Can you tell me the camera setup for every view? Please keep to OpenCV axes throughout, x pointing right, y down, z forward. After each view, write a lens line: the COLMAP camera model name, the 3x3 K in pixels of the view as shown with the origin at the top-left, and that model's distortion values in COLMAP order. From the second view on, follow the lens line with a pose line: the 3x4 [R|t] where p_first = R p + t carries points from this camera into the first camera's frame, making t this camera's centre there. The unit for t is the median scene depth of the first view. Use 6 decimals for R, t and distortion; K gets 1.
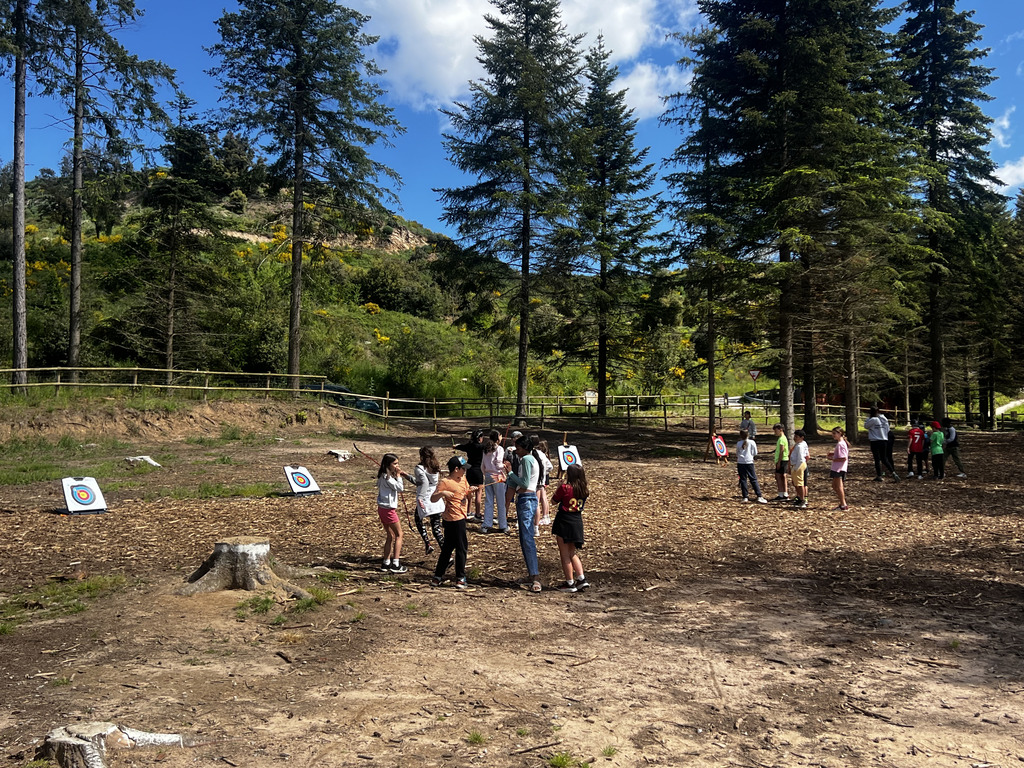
lens RADIAL K [[999.2, 0, 512.0], [0, 999.2, 384.0], [0, 0, 1]] dist [0.060174, -0.004083]
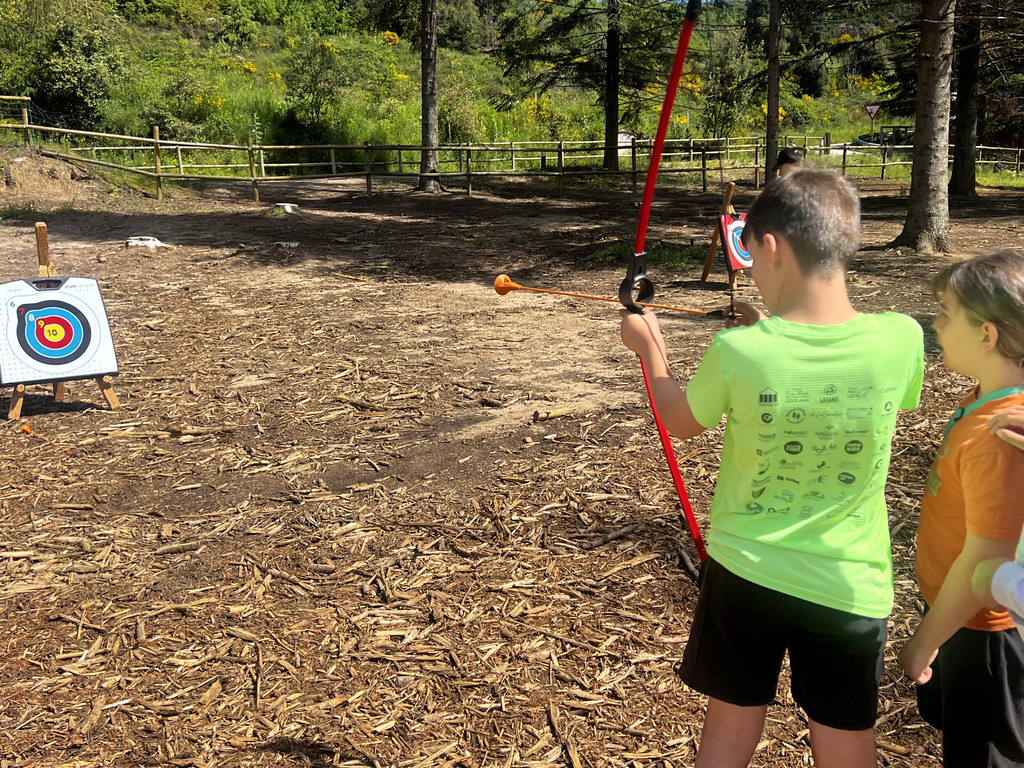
lens RADIAL K [[999.2, 0, 512.0], [0, 999.2, 384.0], [0, 0, 1]] dist [0.060174, -0.004083]
pose [[0.995058, 0.006322, -0.099091, 0.055455], [0.017224, 0.971851, 0.234966, 0.008377], [0.097787, -0.235511, 0.966940, 0.217308]]
